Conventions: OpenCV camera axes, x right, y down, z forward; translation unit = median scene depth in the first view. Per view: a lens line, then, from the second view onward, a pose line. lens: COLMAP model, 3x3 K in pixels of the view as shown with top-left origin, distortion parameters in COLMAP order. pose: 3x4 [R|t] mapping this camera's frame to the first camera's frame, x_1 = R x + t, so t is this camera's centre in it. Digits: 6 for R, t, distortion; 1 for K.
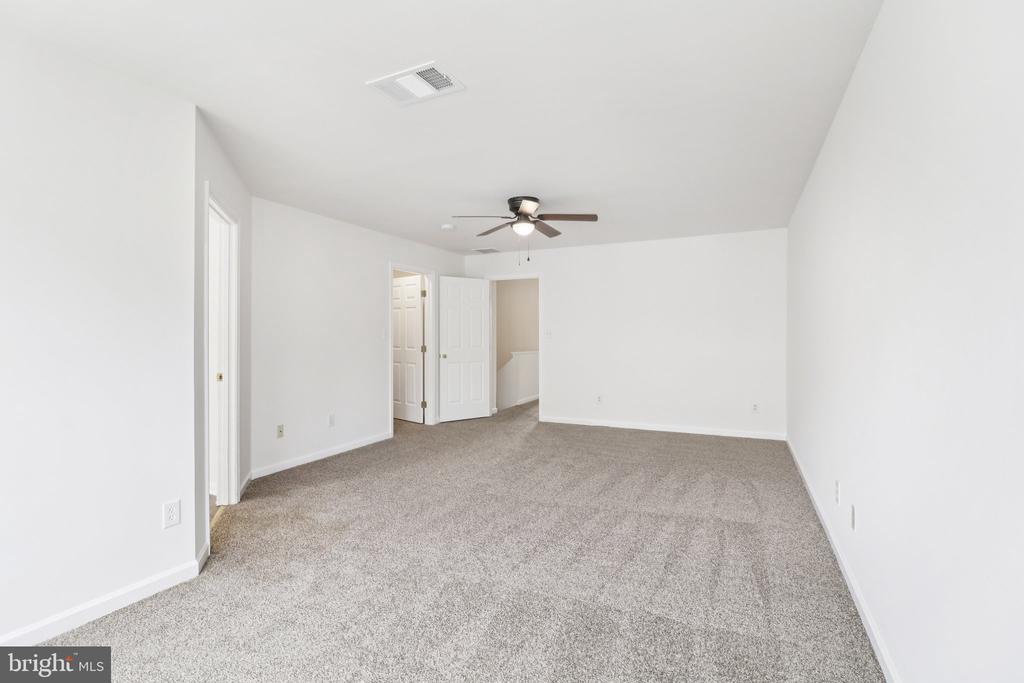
lens RADIAL K [[487.6, 0, 507.8], [0, 487.6, 341.1], [0, 0, 1]] dist [-0.007756, -0.002287]
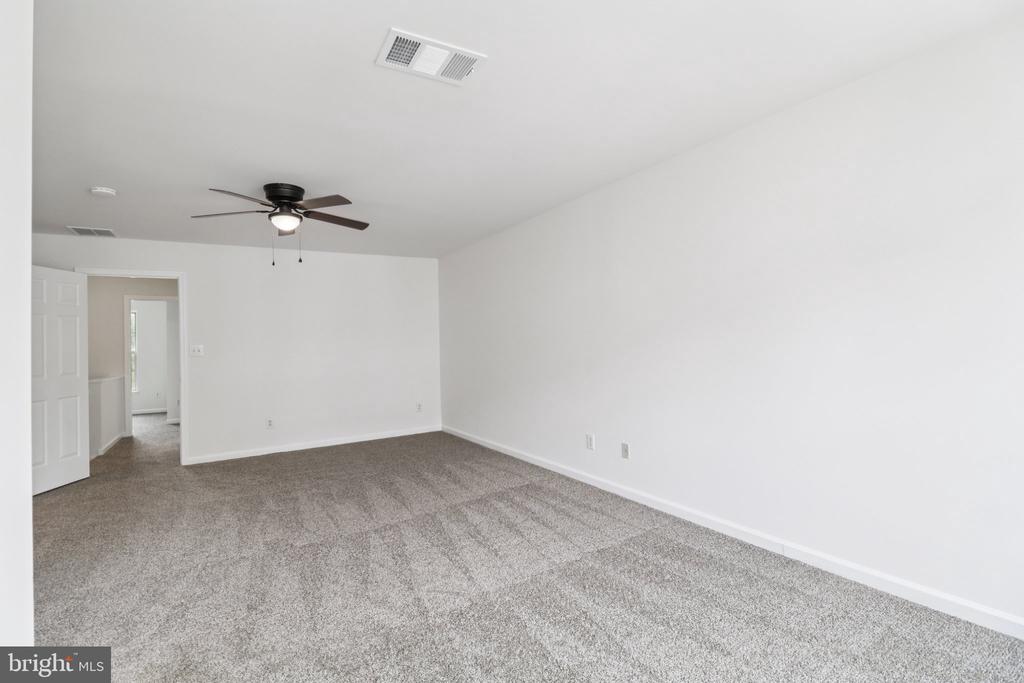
lens RADIAL K [[487.6, 0, 507.9], [0, 487.6, 337.9], [0, 0, 1]] dist [-0.007756, -0.002287]
pose [[0.528582, -0.007981, 0.848845, -0.599021], [0.042874, 0.998931, -0.017305, -0.001657], [-0.847799, 0.045541, 0.528359, 0.301737]]
